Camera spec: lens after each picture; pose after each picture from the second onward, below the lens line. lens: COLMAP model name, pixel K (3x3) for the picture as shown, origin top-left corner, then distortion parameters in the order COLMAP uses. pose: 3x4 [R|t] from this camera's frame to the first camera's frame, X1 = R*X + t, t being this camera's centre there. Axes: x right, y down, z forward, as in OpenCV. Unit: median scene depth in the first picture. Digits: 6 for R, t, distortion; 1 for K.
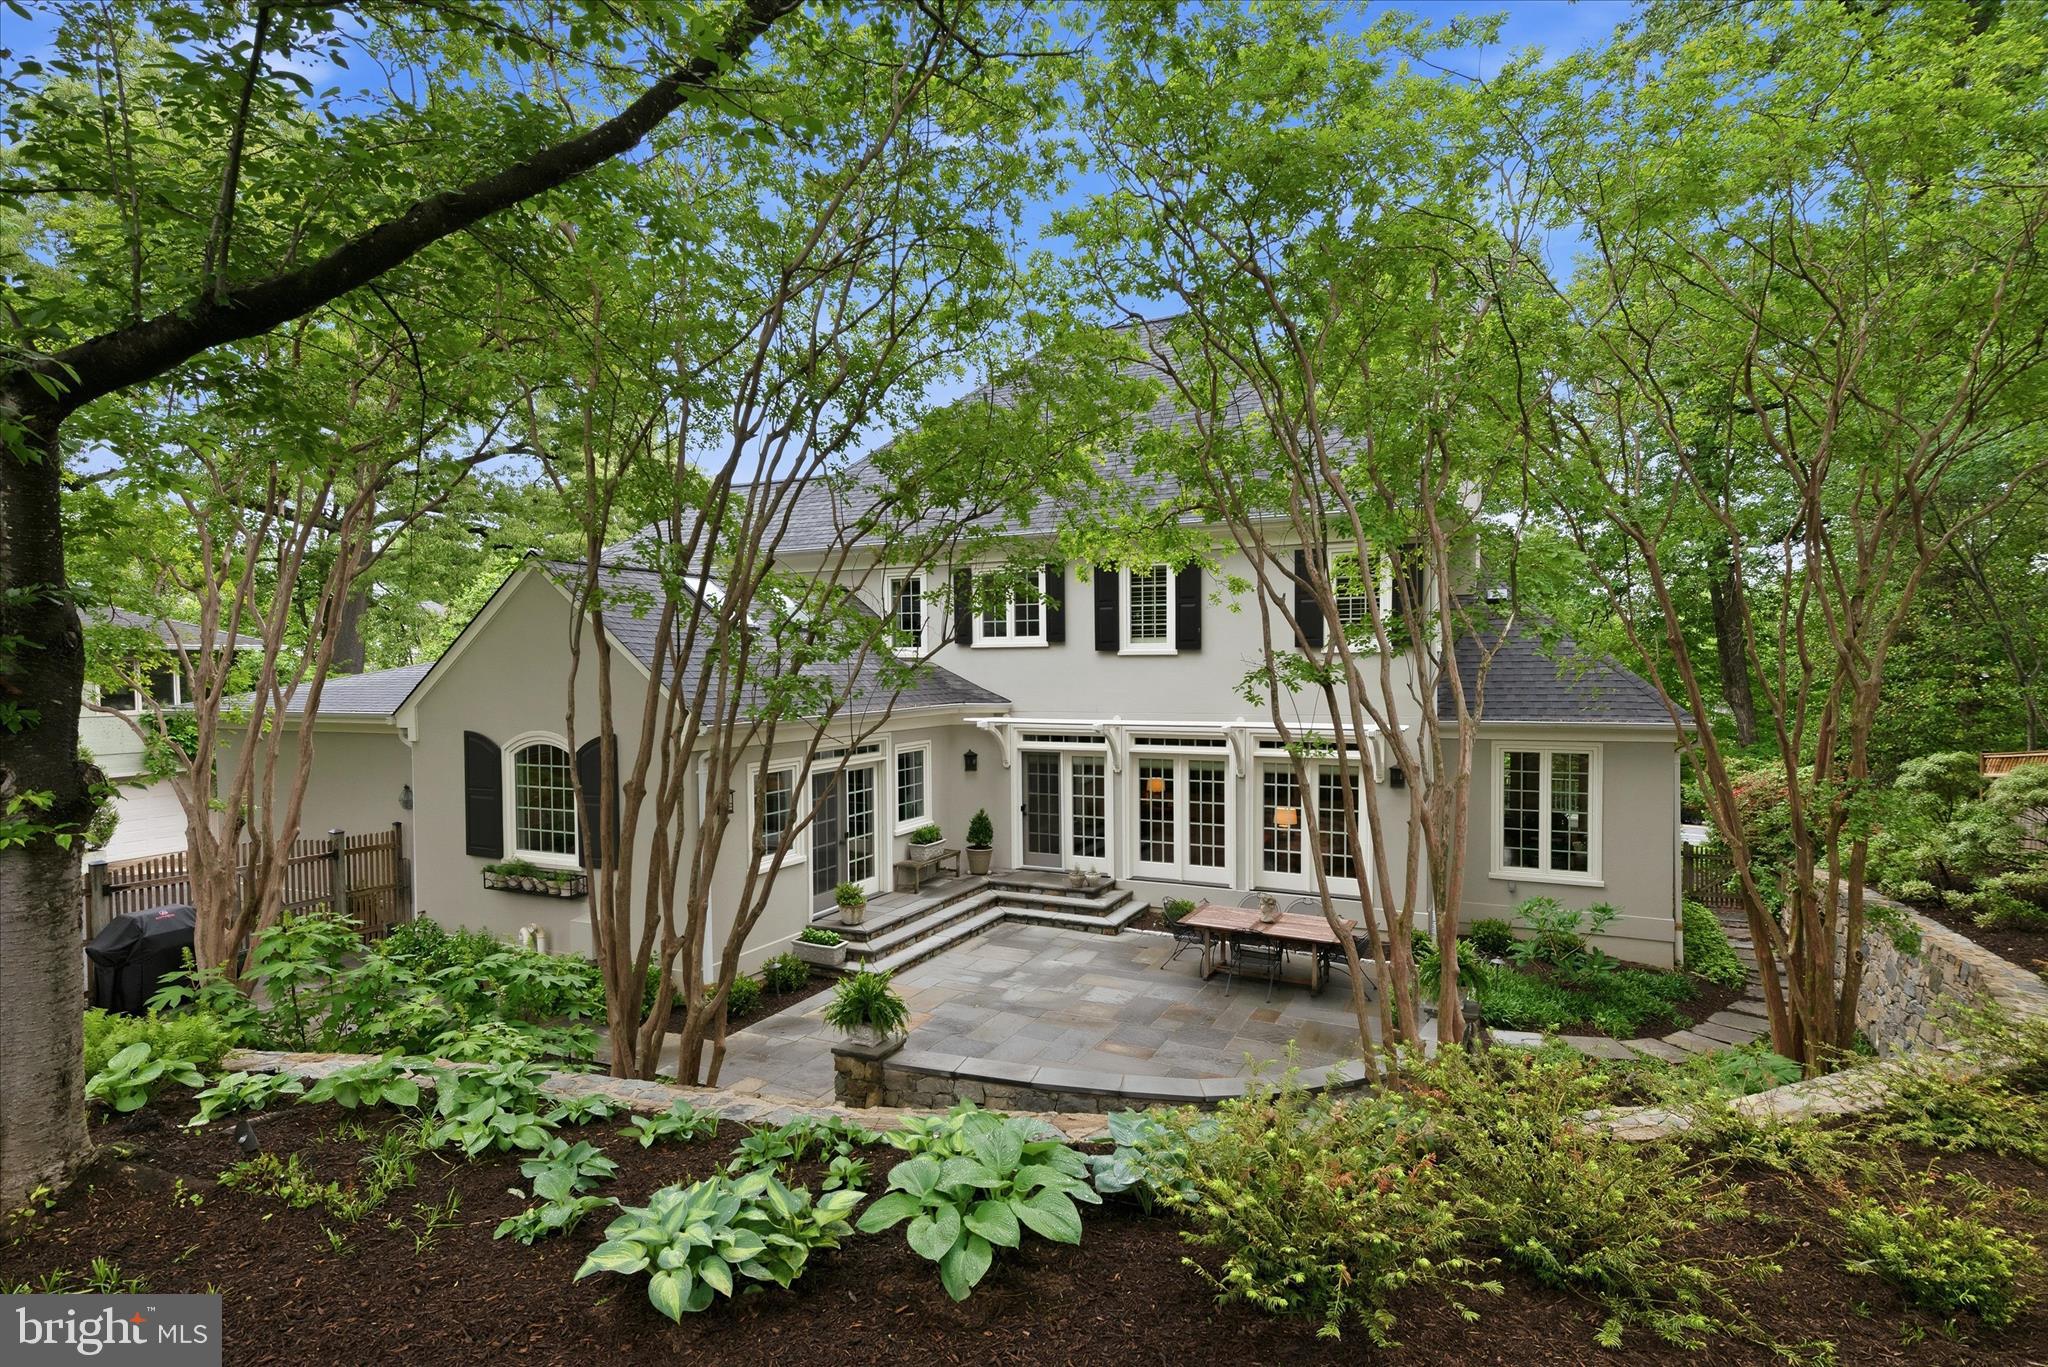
lens RADIAL K [[1026.9, 0, 1026.4], [0, 1026.9, 705.7], [0, 0, 1]] dist [0.026278, -0.000565]
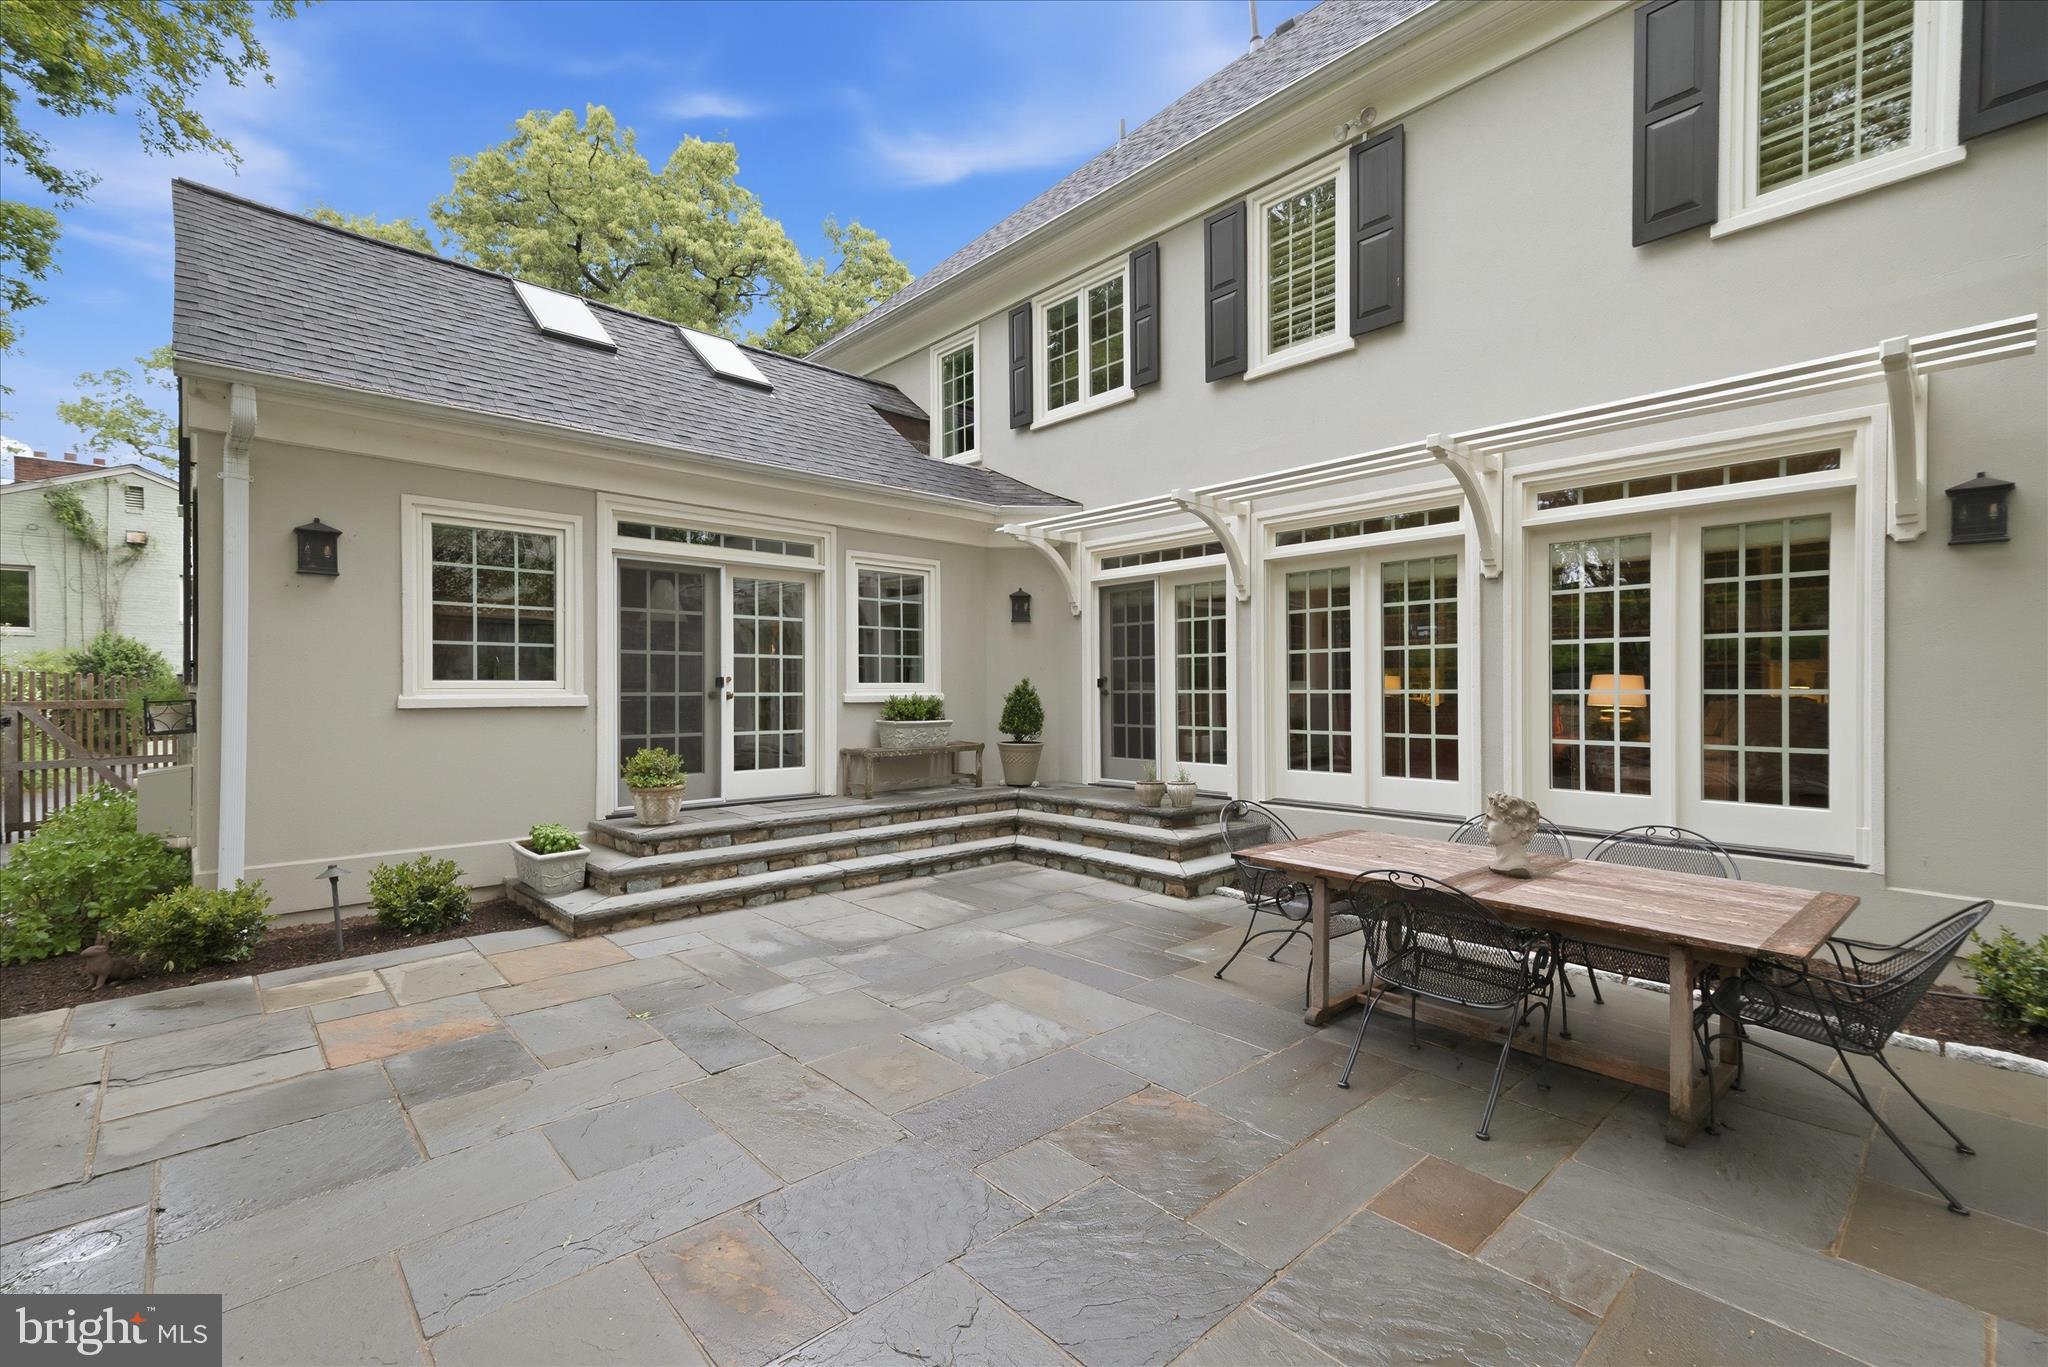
lens RADIAL K [[886.2, 0, 1029.2], [0, 886.2, 690.9], [0, 0, 1]] dist [0.013593, -0.000143]
pose [[0.932009, 0.005047, -0.362401, 0.155947], [-0.018068, 0.999307, -0.032549, 0.131766], [0.361985, 0.036884, 0.931454, 0.544366]]
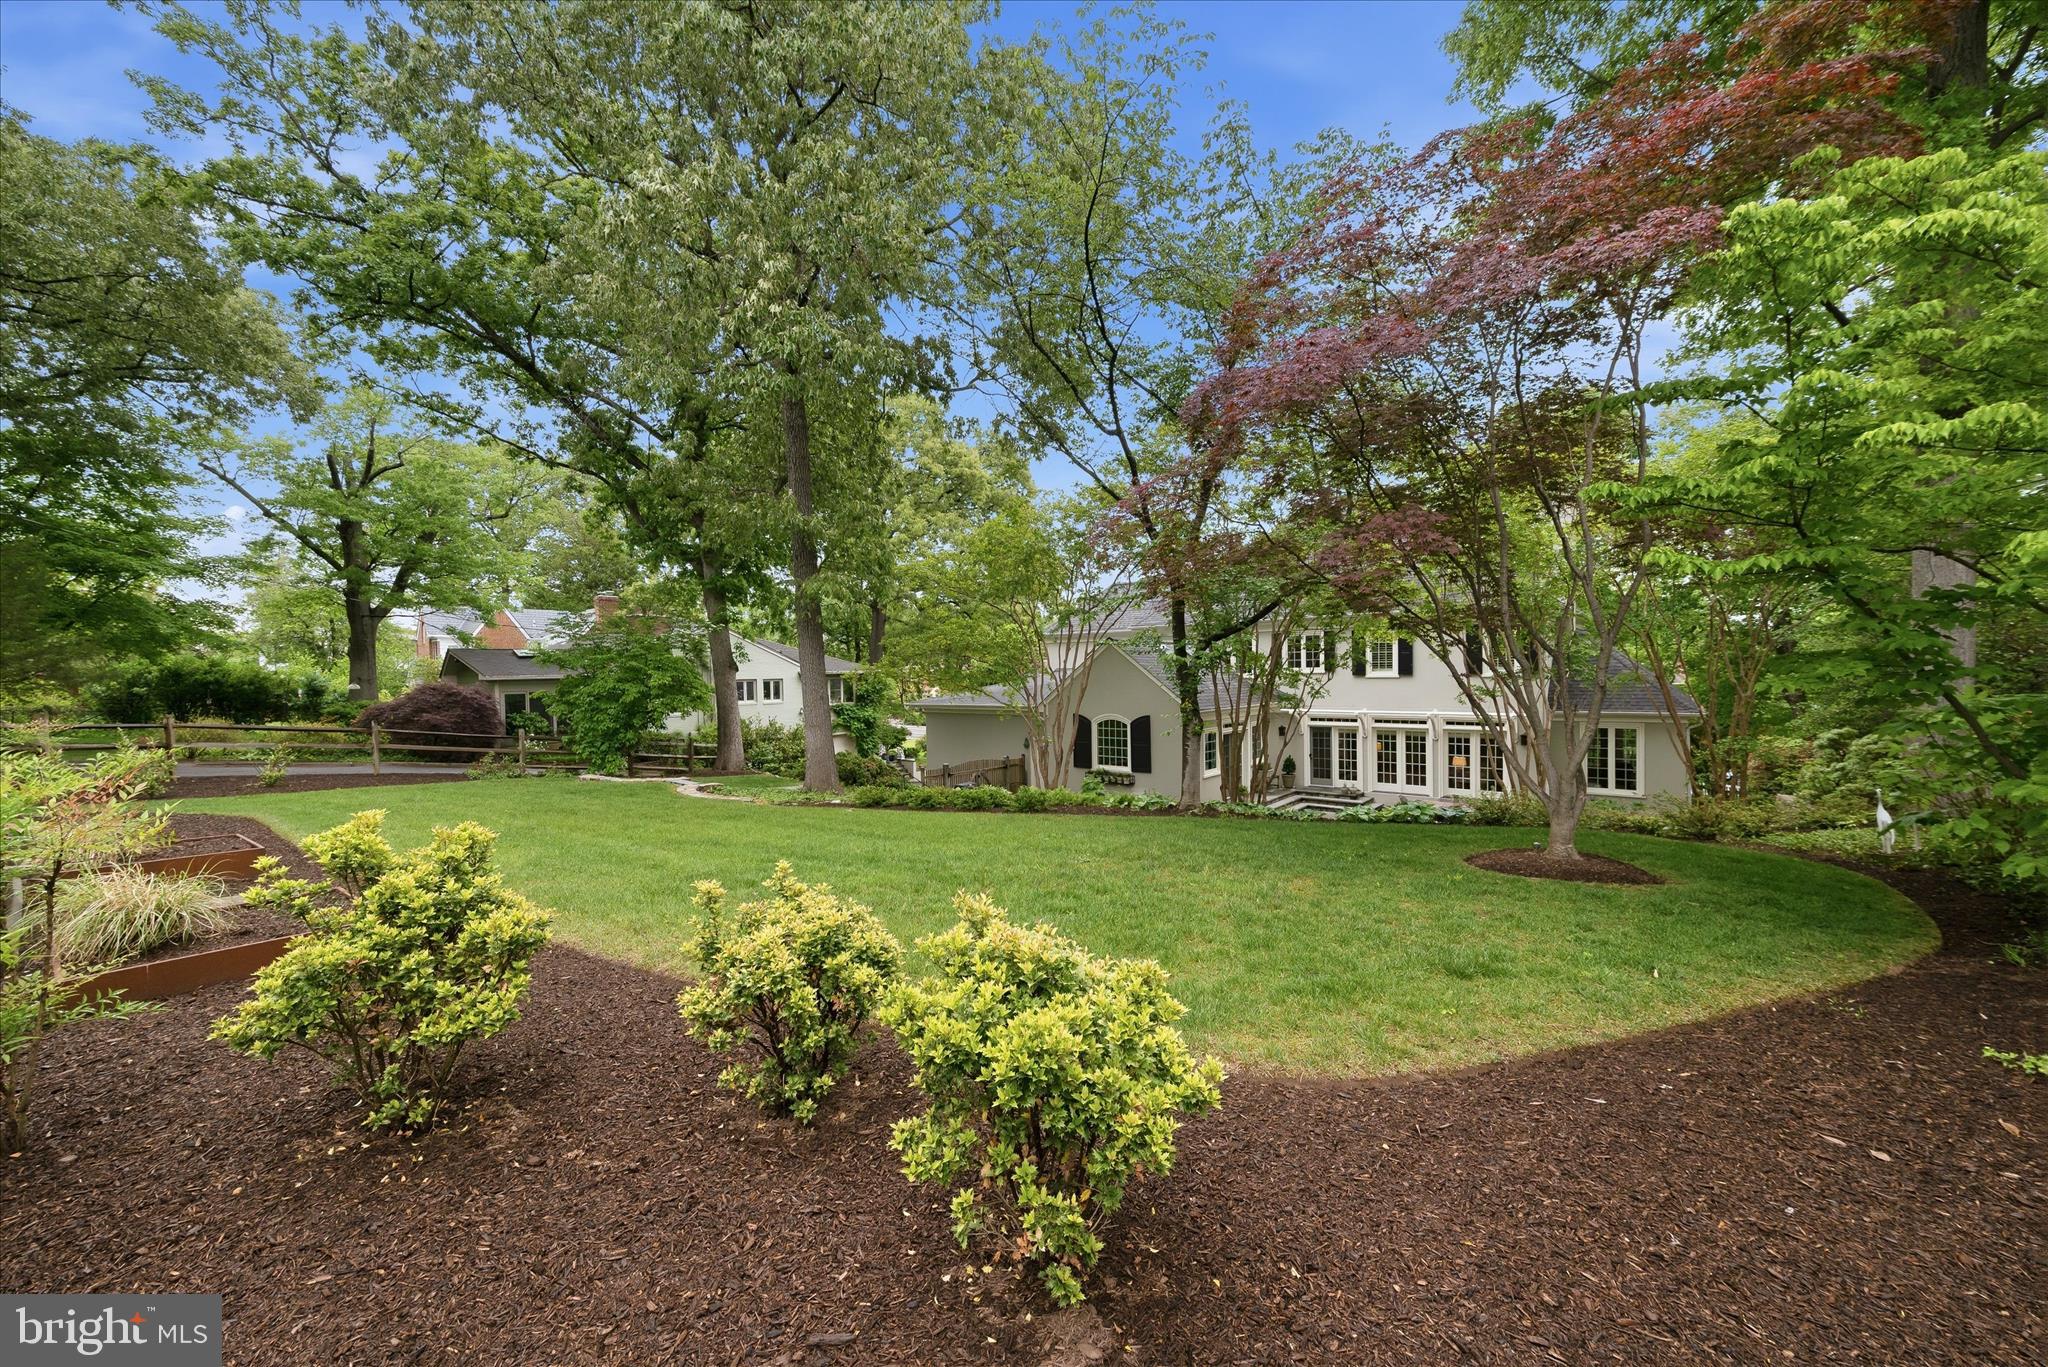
lens RADIAL K [[800.7, 0, 1007.2], [0, 800.7, 690.8], [0, 0, 1]] dist [0.009141, 0.000607]
pose [[0.968522, -0.003232, -0.248905, -0.196232], [0.001295, 0.999968, -0.007946, -0.012614], [0.248923, 0.007373, 0.968495, -0.670767]]
